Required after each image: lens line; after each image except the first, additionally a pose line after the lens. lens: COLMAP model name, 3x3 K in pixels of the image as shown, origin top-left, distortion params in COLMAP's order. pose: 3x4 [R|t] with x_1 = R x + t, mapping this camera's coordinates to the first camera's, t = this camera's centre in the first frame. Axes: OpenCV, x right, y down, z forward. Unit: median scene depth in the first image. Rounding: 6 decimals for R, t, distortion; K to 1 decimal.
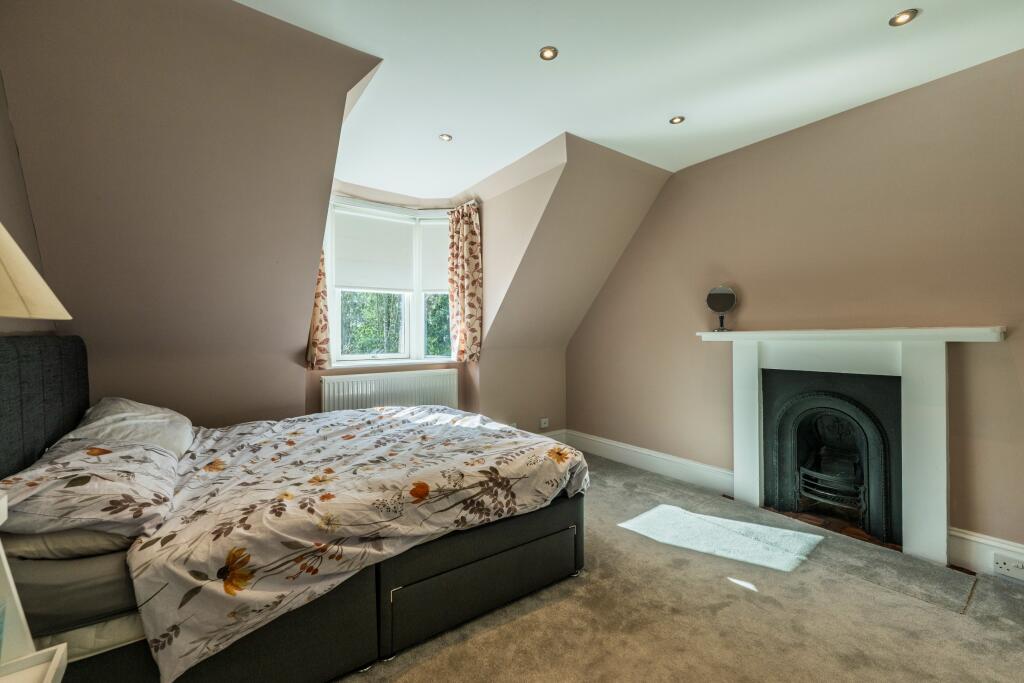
lens RADIAL K [[408.9, 0, 517.0], [0, 408.9, 336.9], [0, 0, 1]] dist [0.001227, 0.000753]
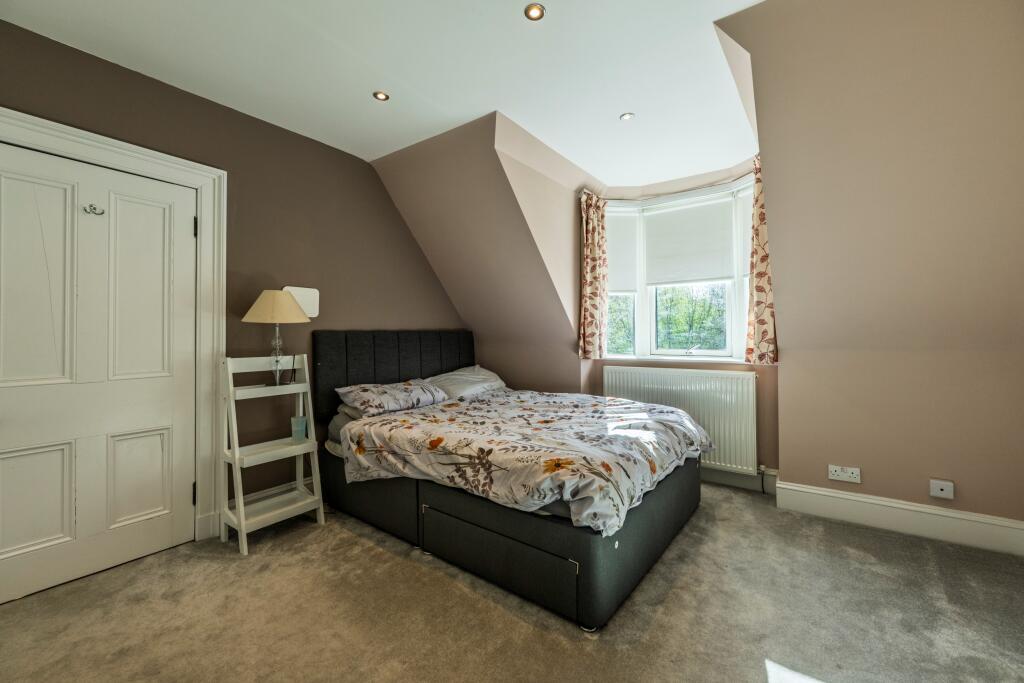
lens RADIAL K [[408.9, 0, 518.9], [0, 408.9, 335.2], [0, 0, 1]] dist [0.001227, 0.000753]
pose [[0.320180, 0.002577, -0.947353, 1.008073], [-0.002069, 0.999996, 0.002020, 0.016326], [0.947354, 0.001314, 0.320184, 0.741512]]
